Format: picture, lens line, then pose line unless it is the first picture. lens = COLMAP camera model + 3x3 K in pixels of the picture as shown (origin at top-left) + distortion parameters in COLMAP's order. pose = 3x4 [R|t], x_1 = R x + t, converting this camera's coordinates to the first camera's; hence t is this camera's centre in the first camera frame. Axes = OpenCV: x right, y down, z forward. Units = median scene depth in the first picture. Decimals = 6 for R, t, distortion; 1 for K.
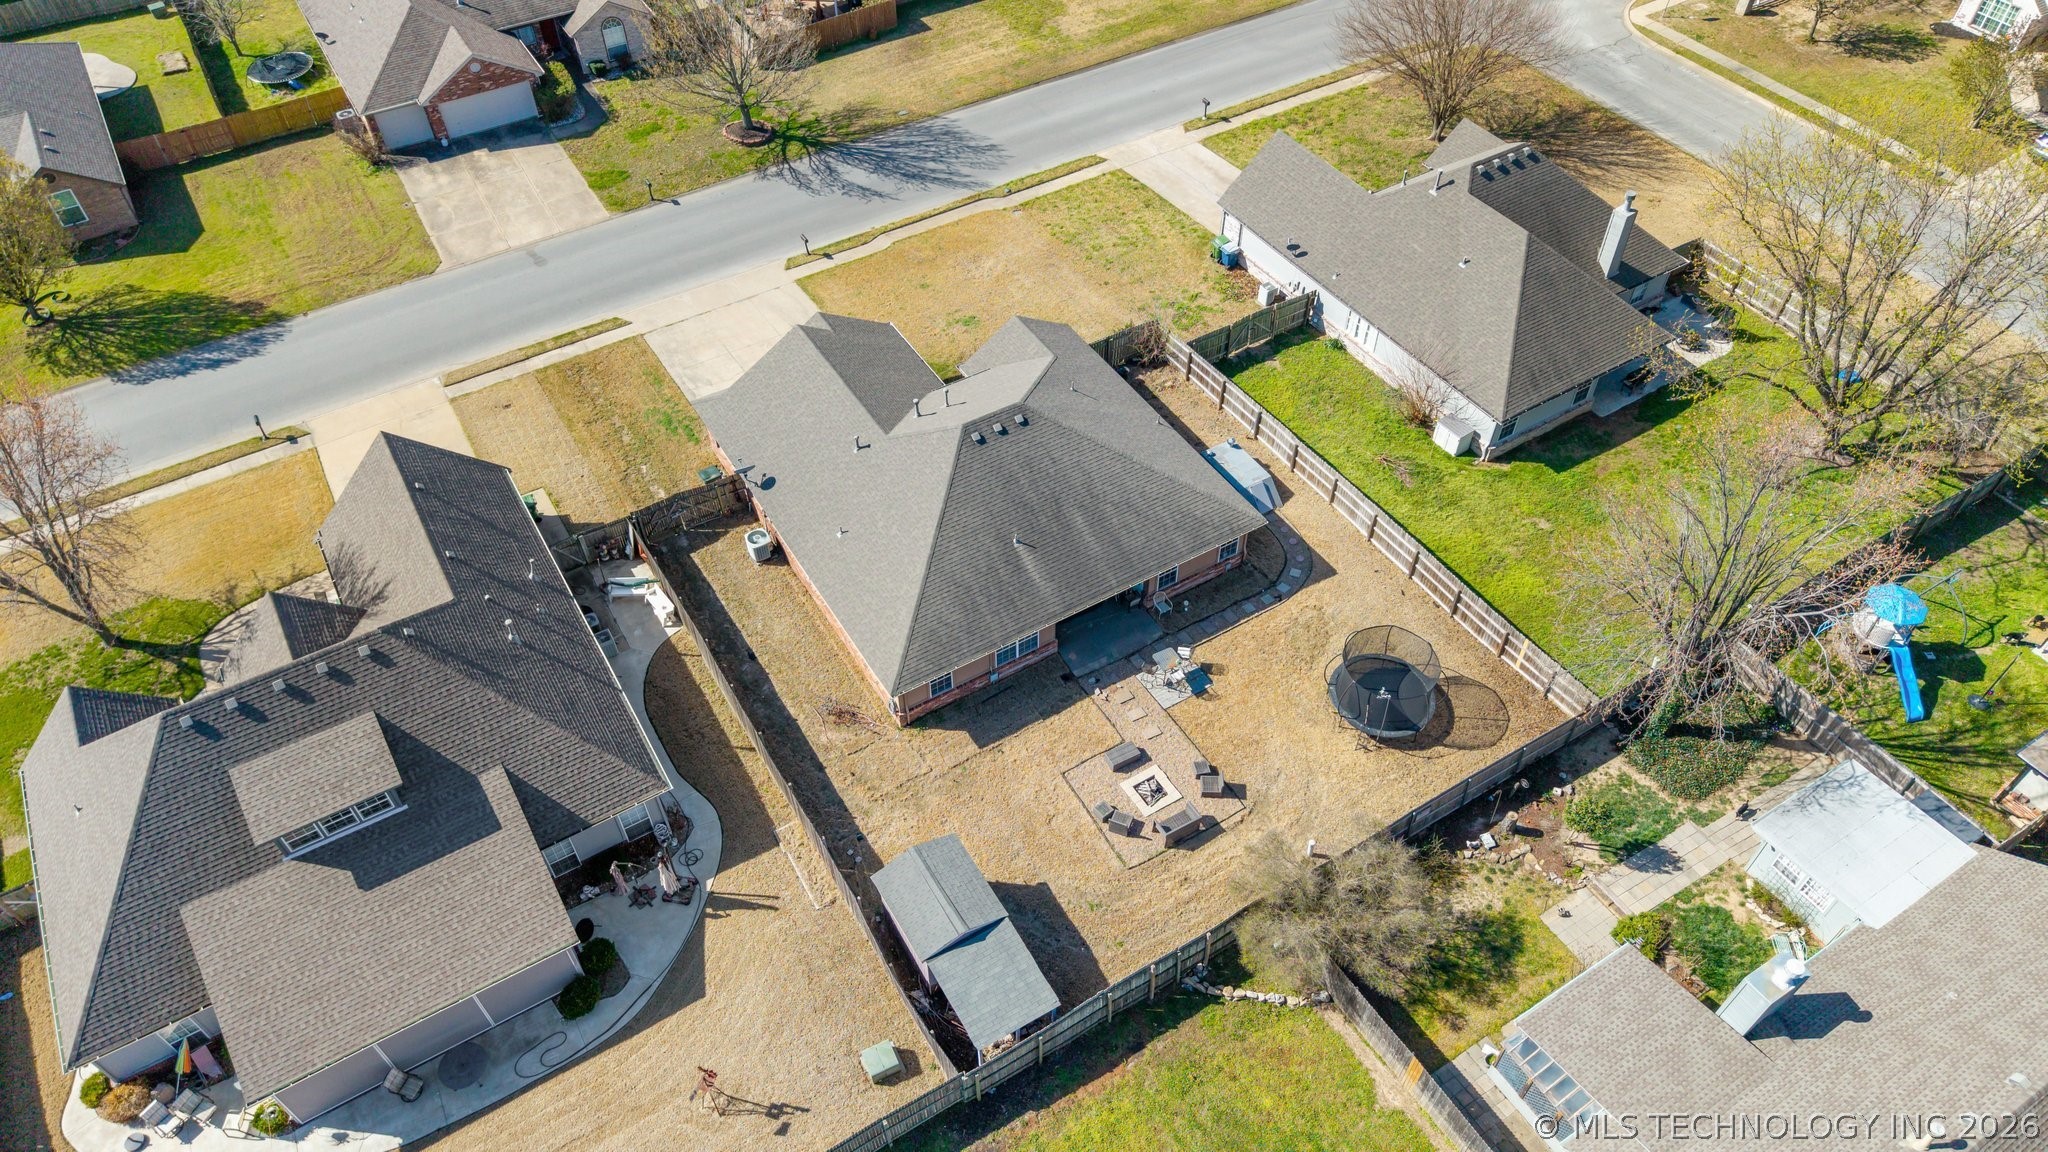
lens RADIAL K [[1387.6, 0, 1024.0], [0, 1387.6, 576.0], [0, 0, 1]] dist [0.054769, -0.086876]
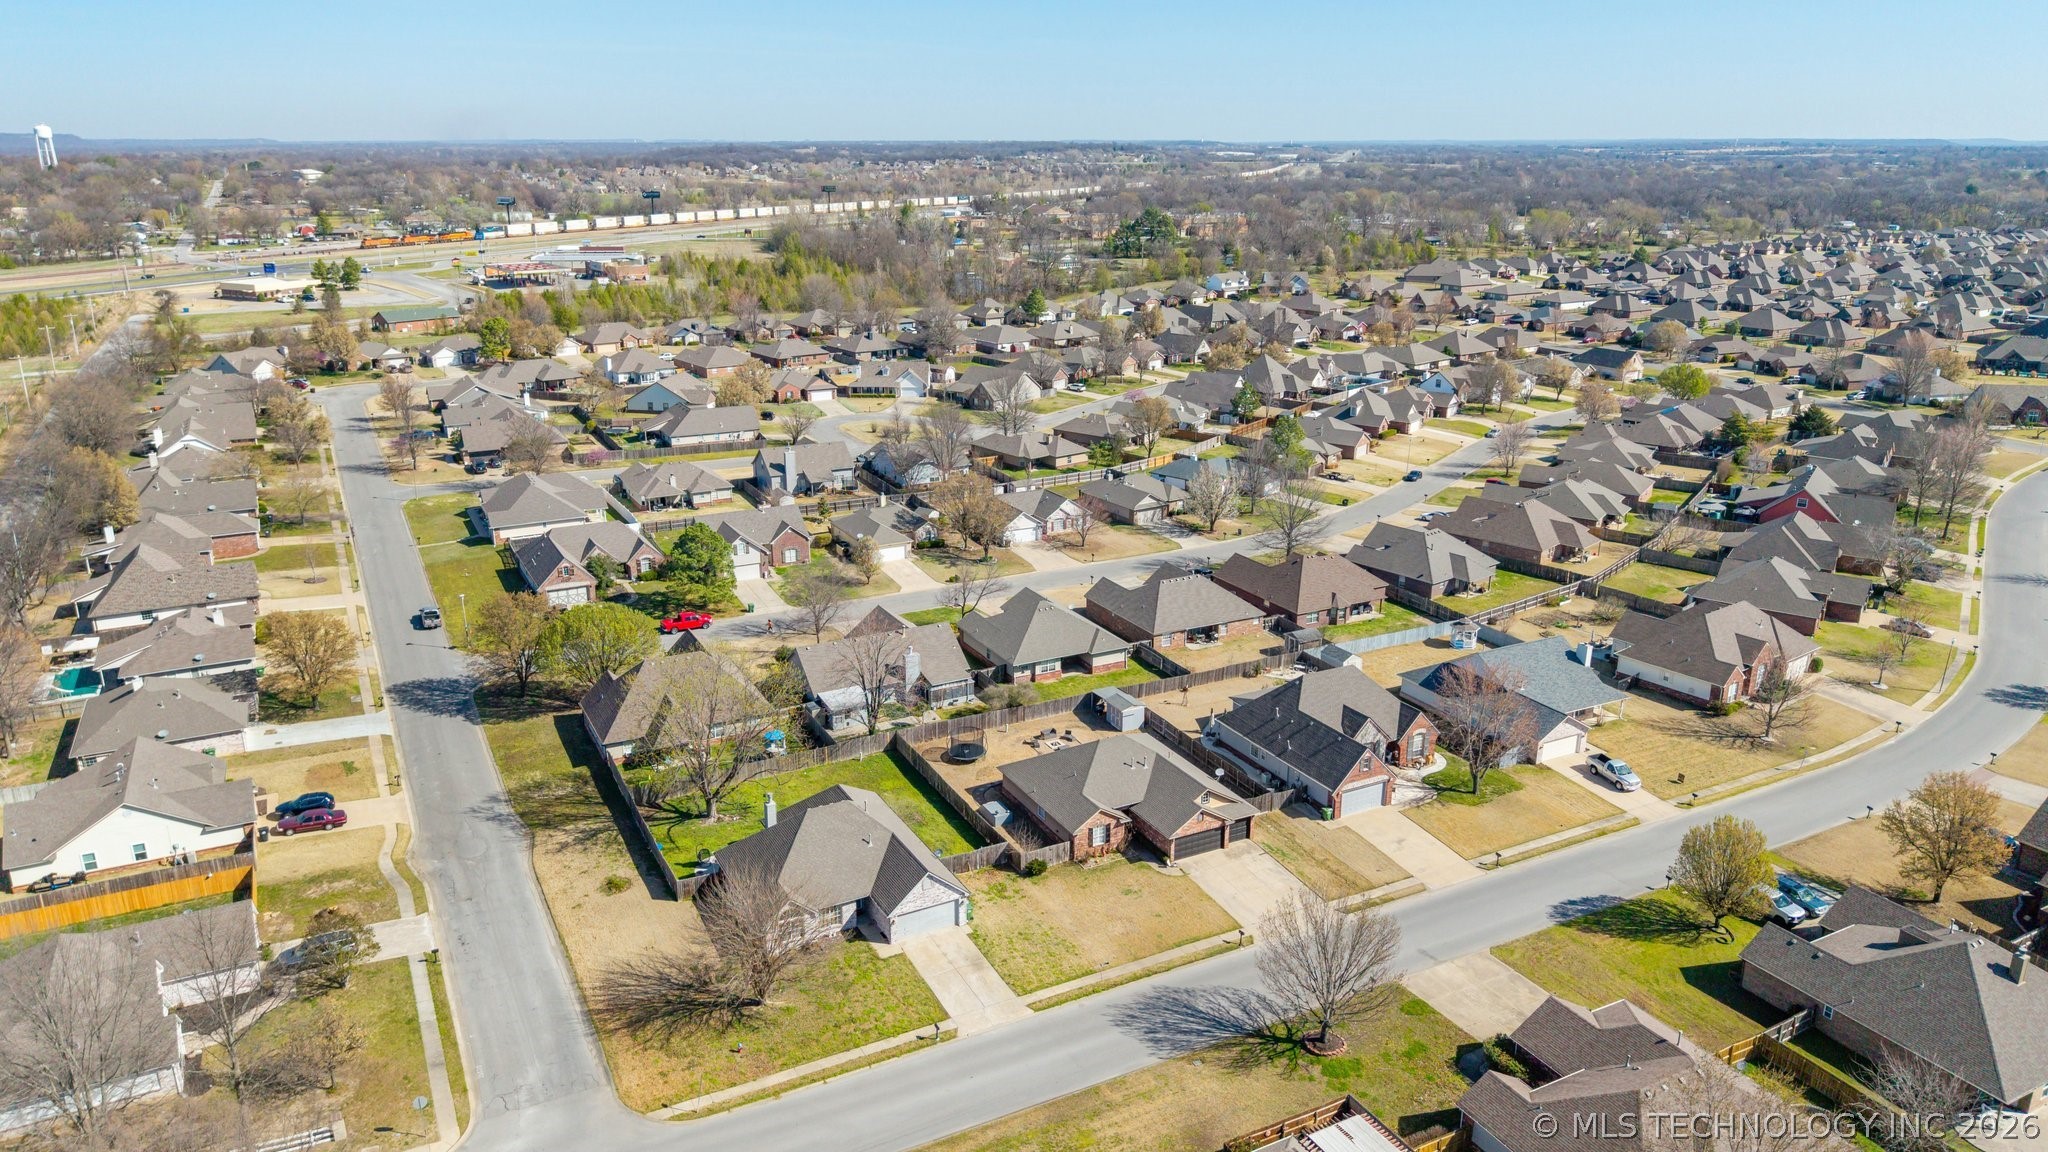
lens RADIAL K [[1368.9, 0, 1022.6], [0, 1368.9, 528.8], [0, 0, 1]] dist [0.109170, -0.161822]
pose [[-0.997708, -0.014059, 0.066197, -0.017628], [0.052482, 0.456788, 0.888026, -1.880925], [-0.042723, 0.889464, -0.455003, 1.381225]]
